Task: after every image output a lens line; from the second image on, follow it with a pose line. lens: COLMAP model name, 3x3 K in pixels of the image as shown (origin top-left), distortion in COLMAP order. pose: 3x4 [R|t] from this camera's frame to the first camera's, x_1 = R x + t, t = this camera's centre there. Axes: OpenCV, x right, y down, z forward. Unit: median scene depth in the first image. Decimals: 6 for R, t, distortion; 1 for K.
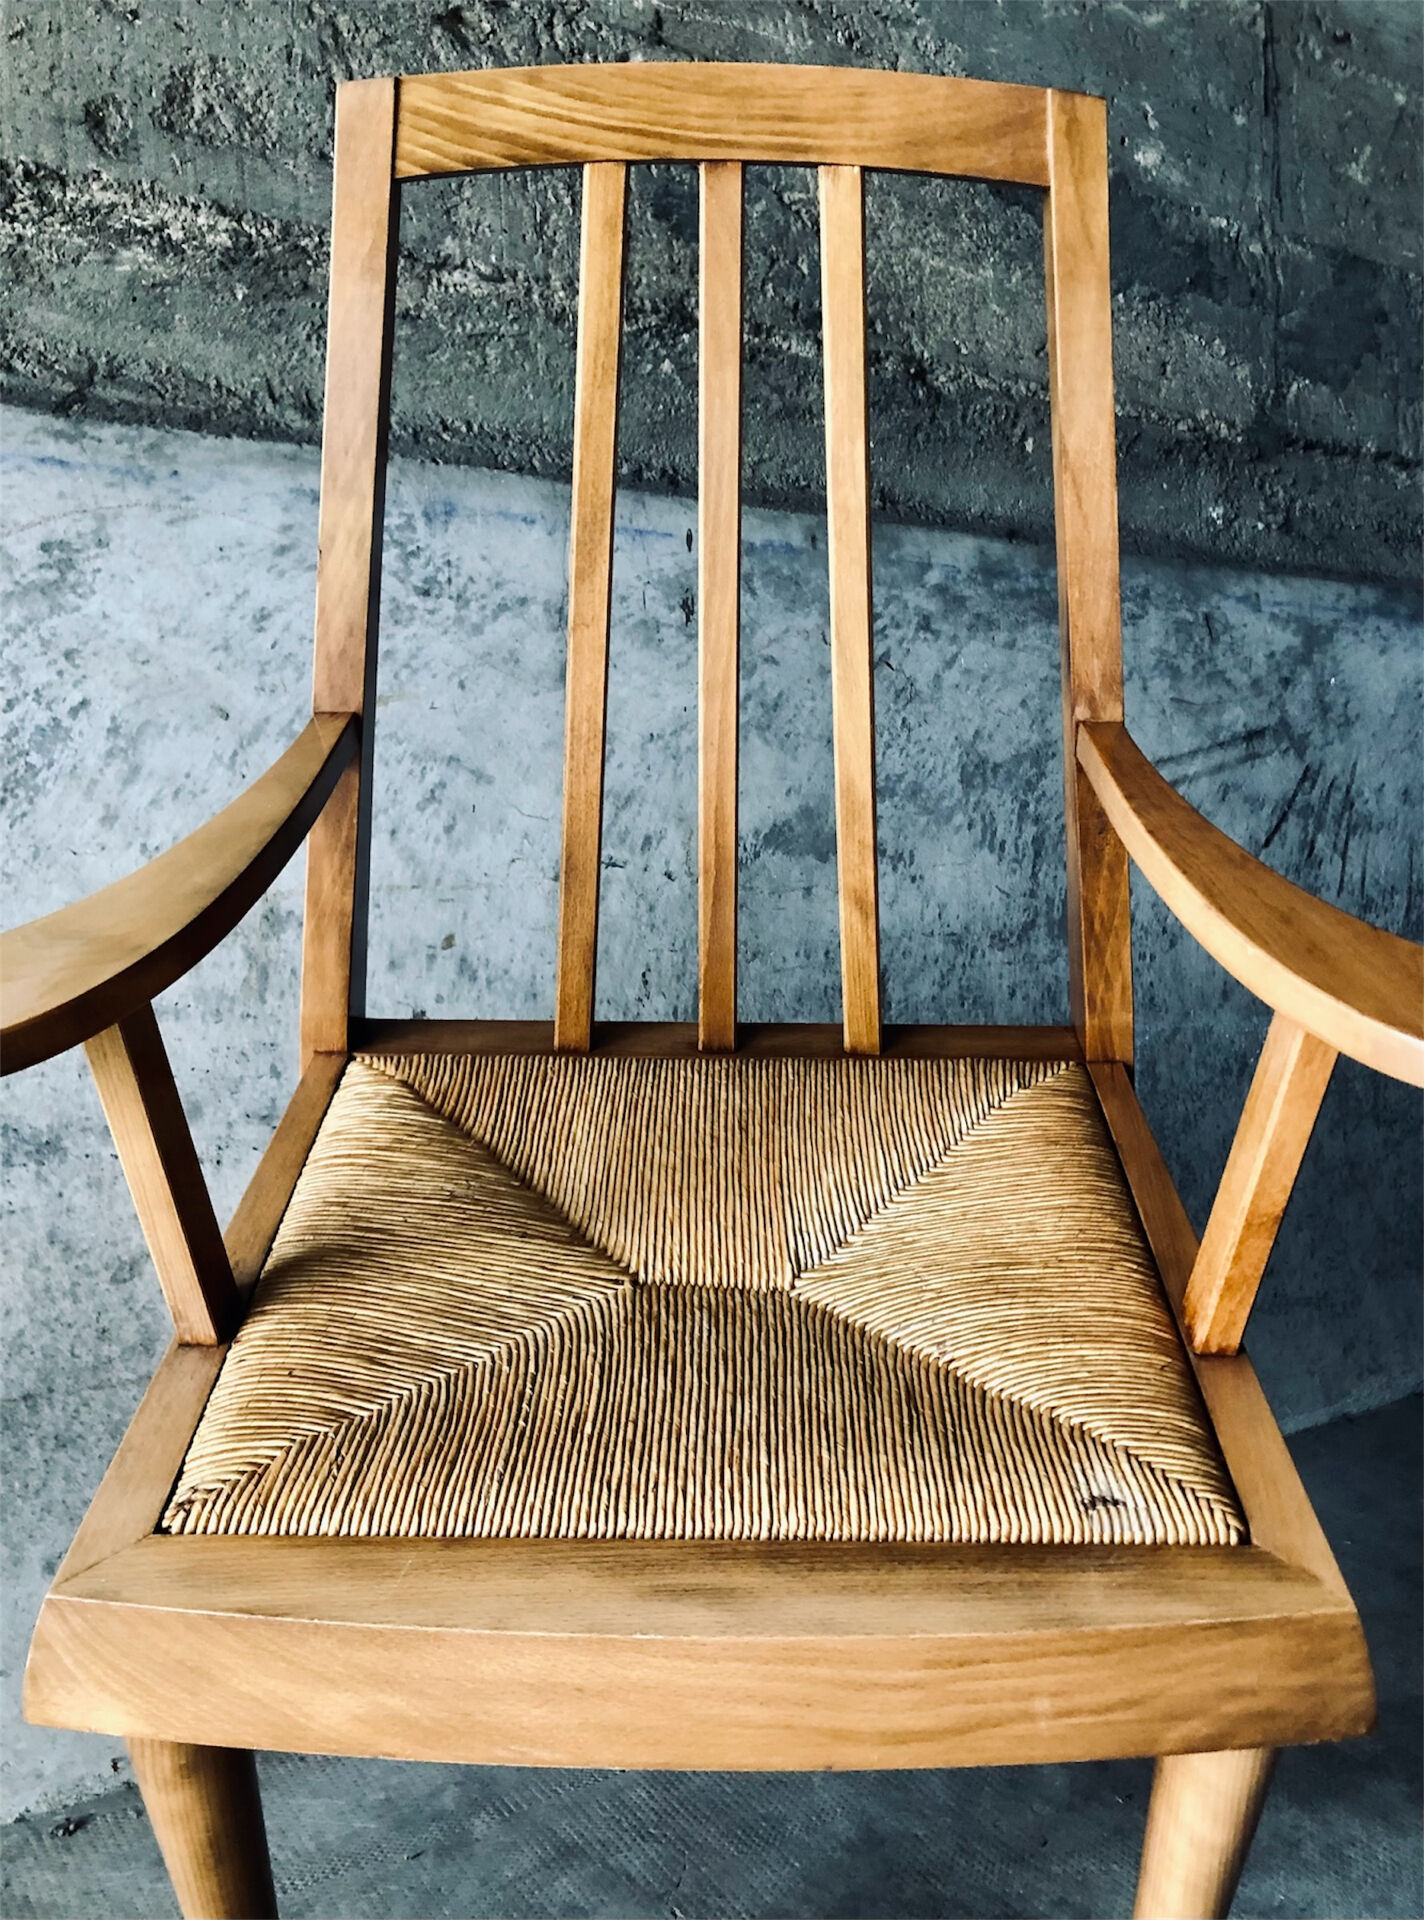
lens RADIAL K [[1660.4, 0, 745.2], [0, 1660.4, 980.5], [0, 0, 1]] dist [0.009637, 0.018841]
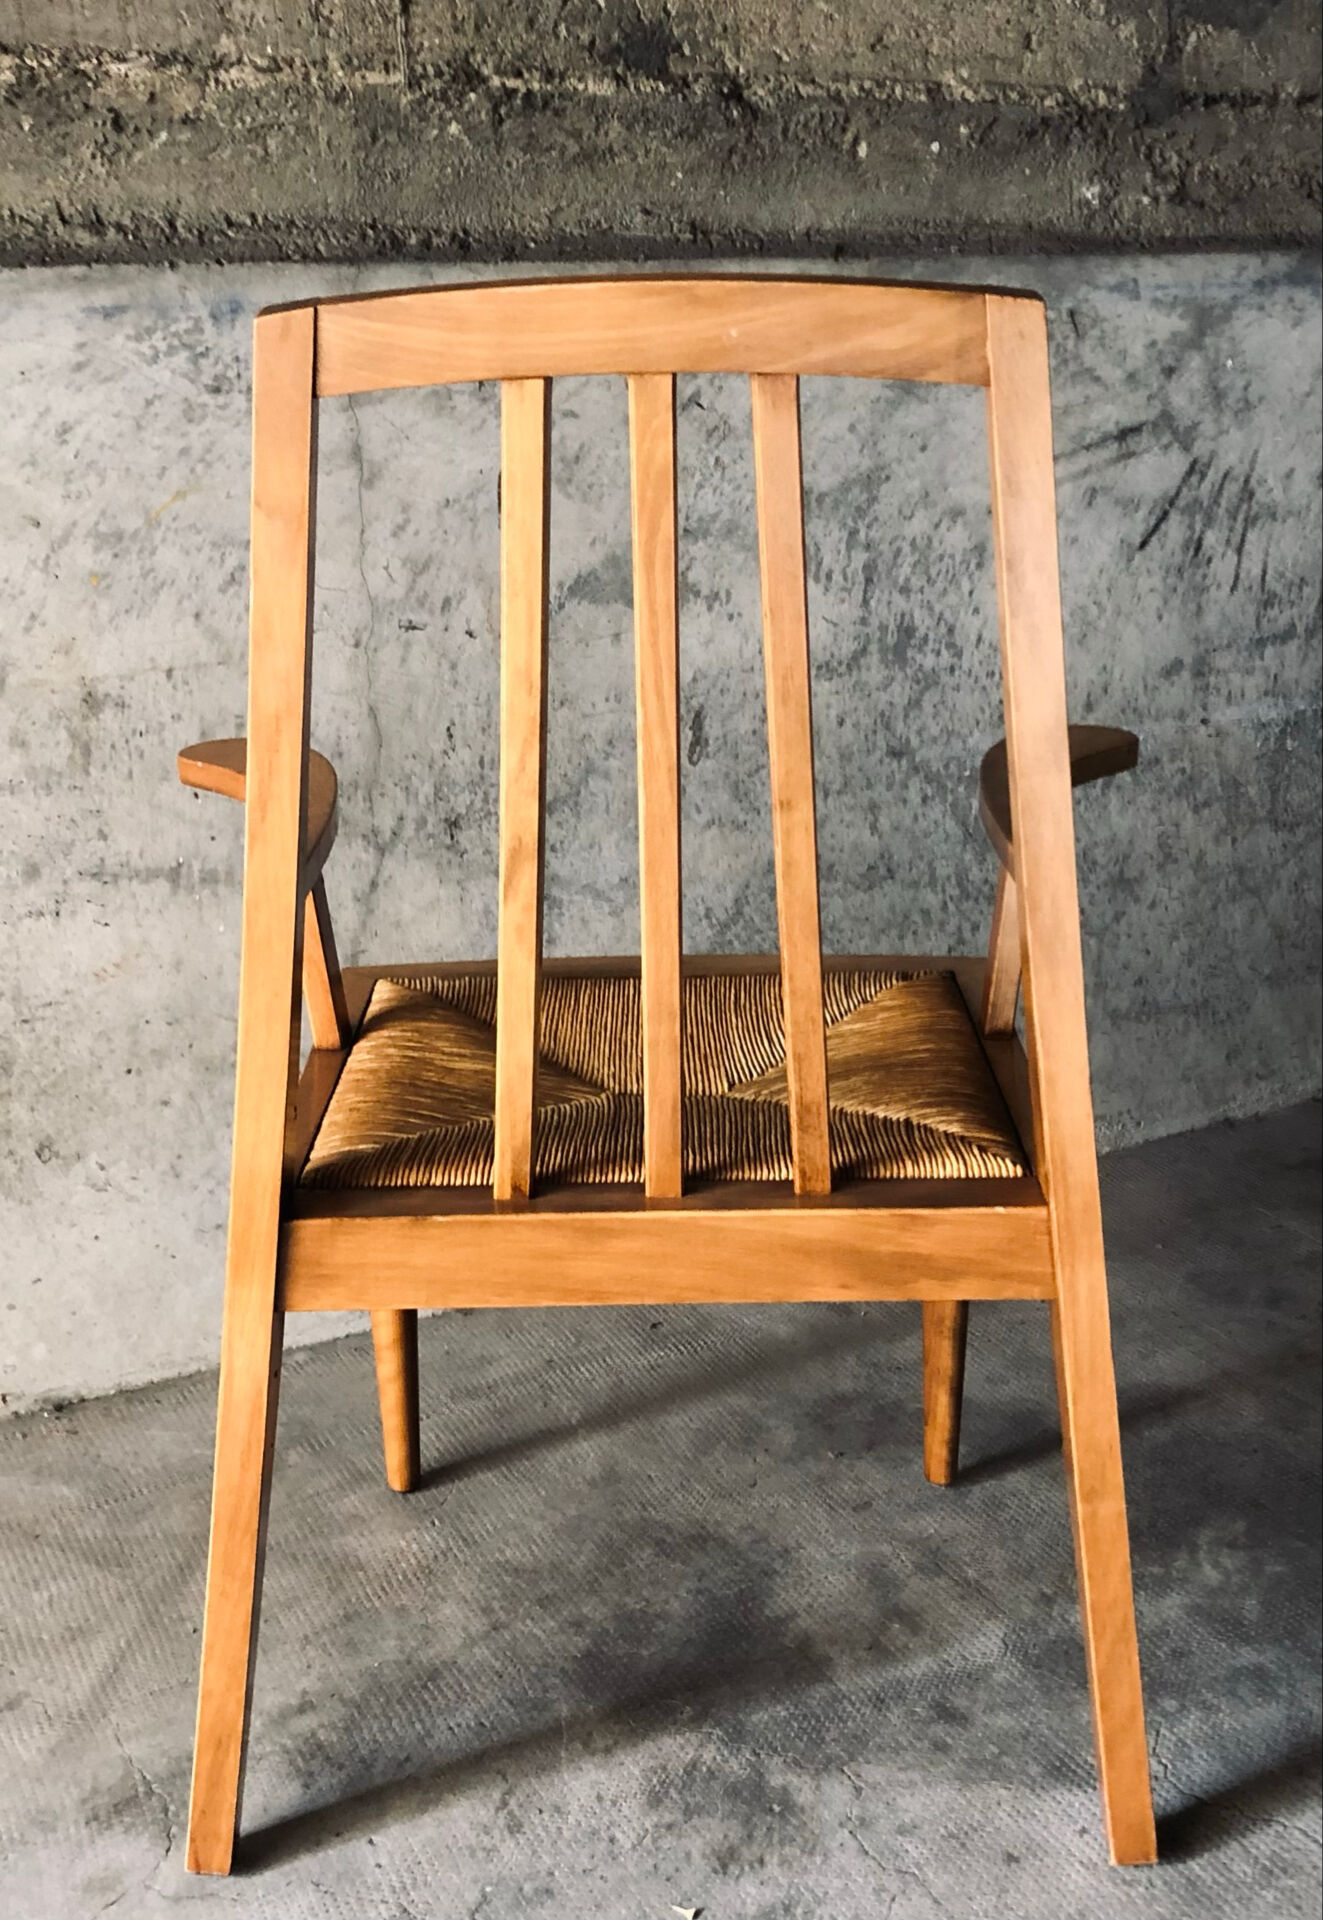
lens RADIAL K [[2183.1, 0, 685.1], [0, 2183.1, 901.2], [0, 0, 1]] dist [0.016036, 0.000000]
pose [[0.995487, 0.012688, -0.094046, 0.235541], [0.005659, 0.981322, 0.192287, -0.170656], [0.094729, -0.191951, 0.976822, -0.397408]]
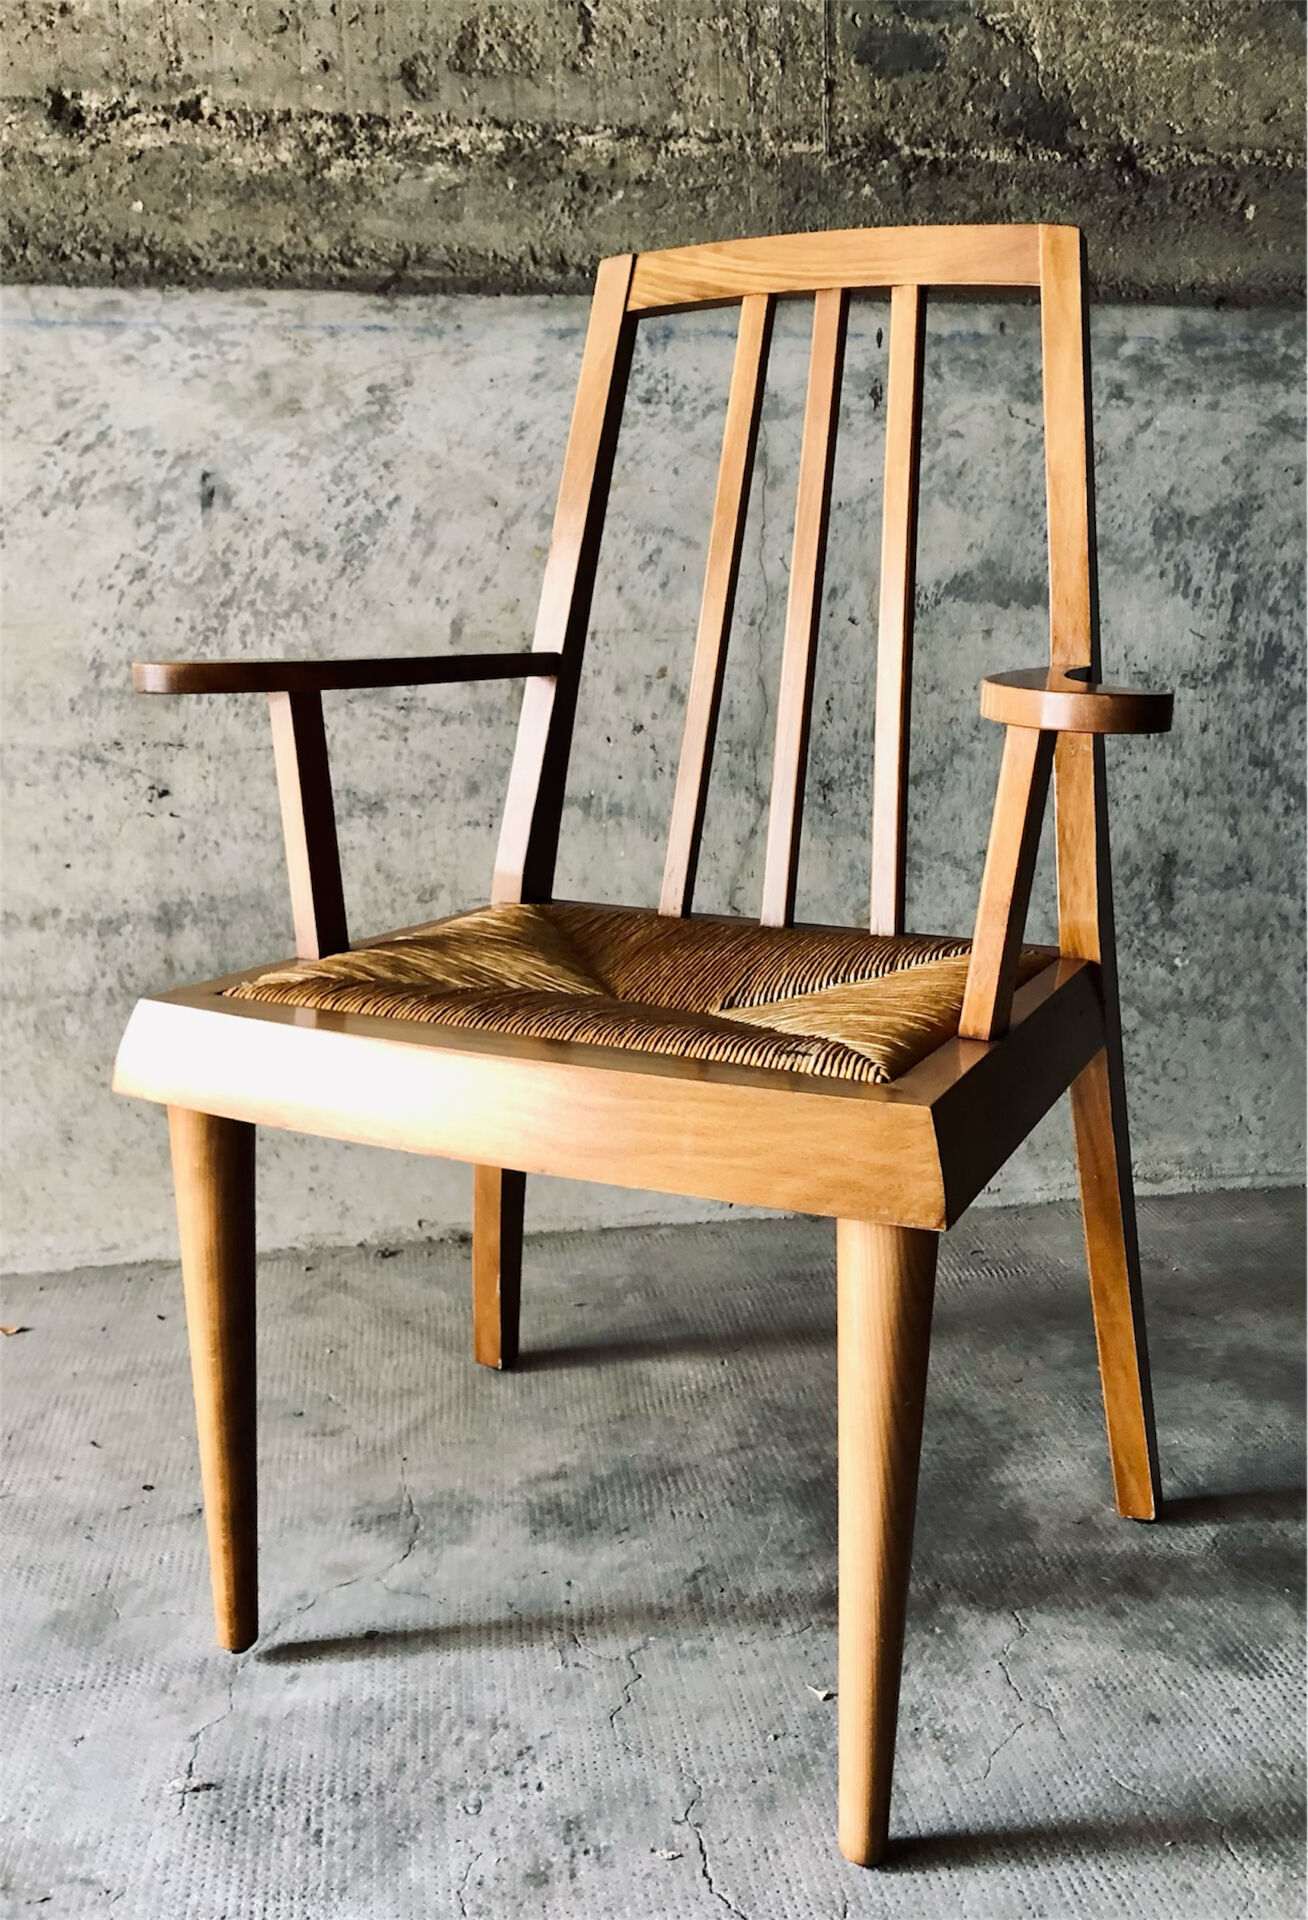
lens RADIAL K [[1770.4, 0, 696.6], [0, 1770.4, 918.4], [0, 0, 1]] dist [0.009992, 0.000000]
pose [[0.911531, 0.071963, -0.404885, 0.415797], [-0.027612, 0.993058, 0.114340, 0.009967], [0.410302, -0.093045, 0.907191, -0.271980]]
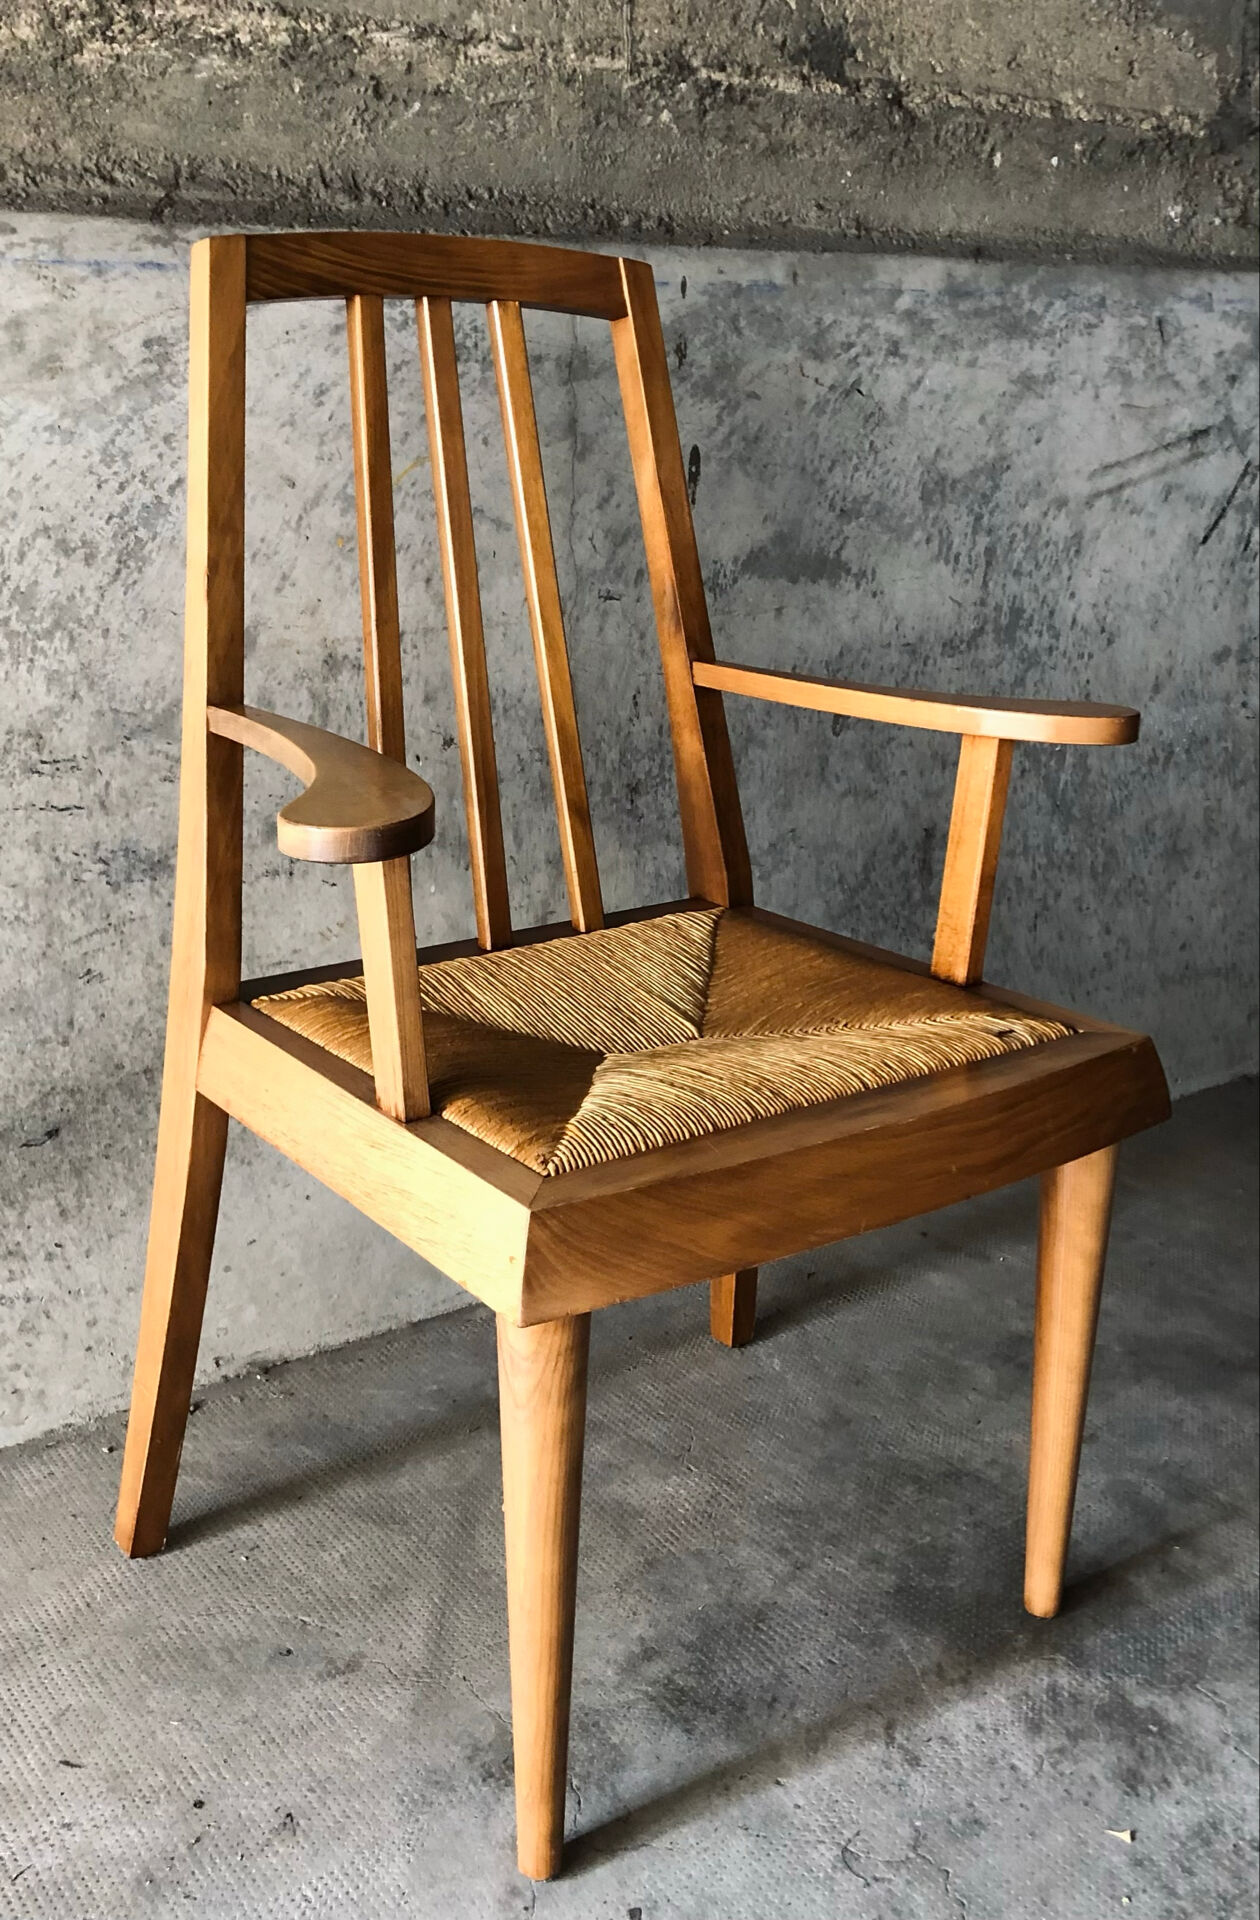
lens RADIAL K [[1998.2, 0, 608.7], [0, 1998.2, 866.6], [0, 0, 1]] dist [0.010933, 0.000000]
pose [[0.999695, 0.005338, 0.024117, -0.116090], [-0.009279, 0.986015, 0.166395, -0.117201], [-0.022891, -0.166568, 0.985764, -0.340444]]
